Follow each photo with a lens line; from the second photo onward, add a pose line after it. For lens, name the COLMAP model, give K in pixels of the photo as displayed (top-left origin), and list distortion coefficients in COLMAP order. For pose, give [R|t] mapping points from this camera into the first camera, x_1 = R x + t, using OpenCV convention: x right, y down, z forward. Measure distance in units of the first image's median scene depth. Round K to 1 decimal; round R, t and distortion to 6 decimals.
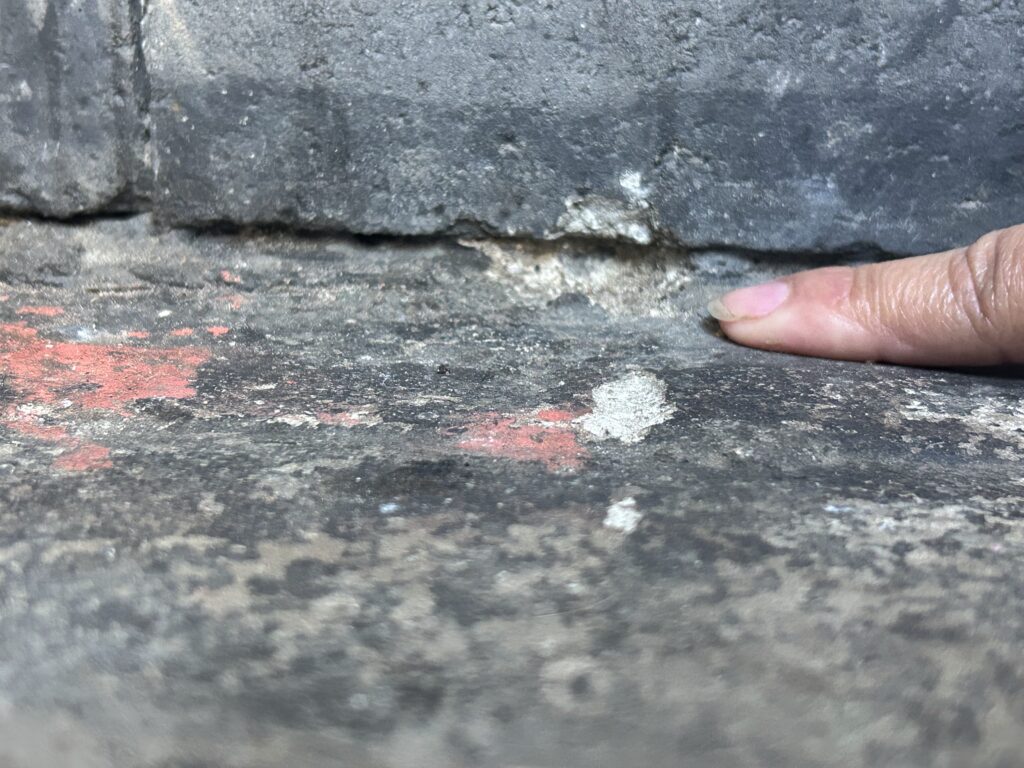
lens RADIAL K [[1480.3, 0, 514.1], [0, 1480.3, 379.5], [0, 0, 1]] dist [0.023380, 0.000000]
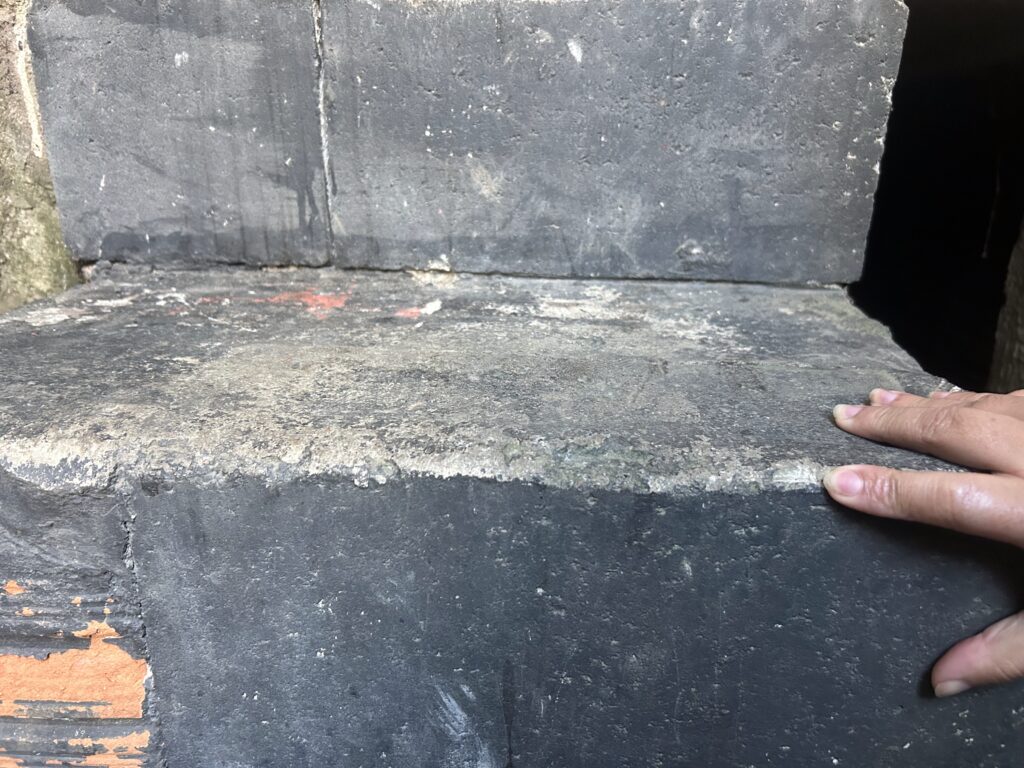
lens RADIAL K [[767.6, 0, 511.6], [0, 767.6, 392.9], [0, 0, 1]] dist [0.004942, 0.000152]
pose [[0.999491, -0.009646, -0.030401, 0.348861], [0.012666, 0.994829, 0.100776, 0.040470], [0.029272, -0.101110, 0.994445, -1.303548]]
